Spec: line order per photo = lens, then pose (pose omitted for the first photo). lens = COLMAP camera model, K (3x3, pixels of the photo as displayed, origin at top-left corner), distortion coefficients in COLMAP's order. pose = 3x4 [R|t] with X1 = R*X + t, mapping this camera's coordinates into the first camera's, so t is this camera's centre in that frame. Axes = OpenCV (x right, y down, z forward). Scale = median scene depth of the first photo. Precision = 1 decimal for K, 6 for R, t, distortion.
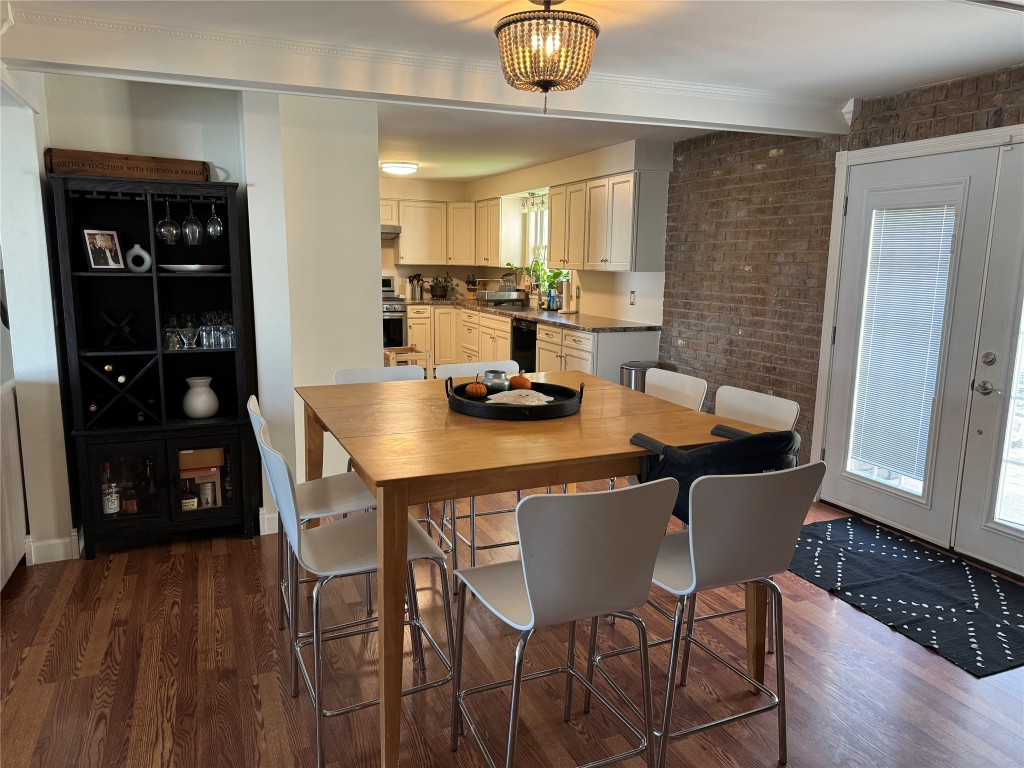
lens RADIAL K [[723.6, 0, 513.0], [0, 723.6, 388.8], [0, 0, 1]] dist [0.035085, -0.035593]
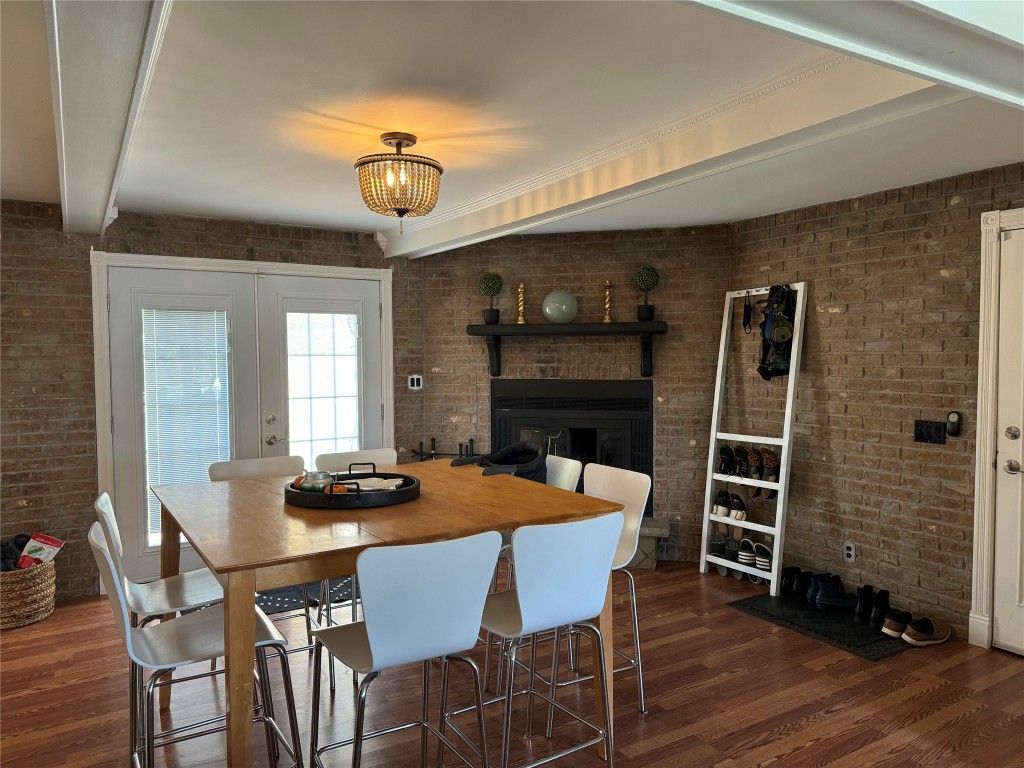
lens RADIAL K [[723.6, 0, 514.3], [0, 723.6, 386.0], [0, 0, 1]] dist [0.035085, -0.035593]
pose [[-0.140757, -0.060163, 0.988215, -0.422094], [0.179616, 0.980036, 0.085248, -0.073020], [-0.973615, 0.189498, -0.127140, 0.364233]]
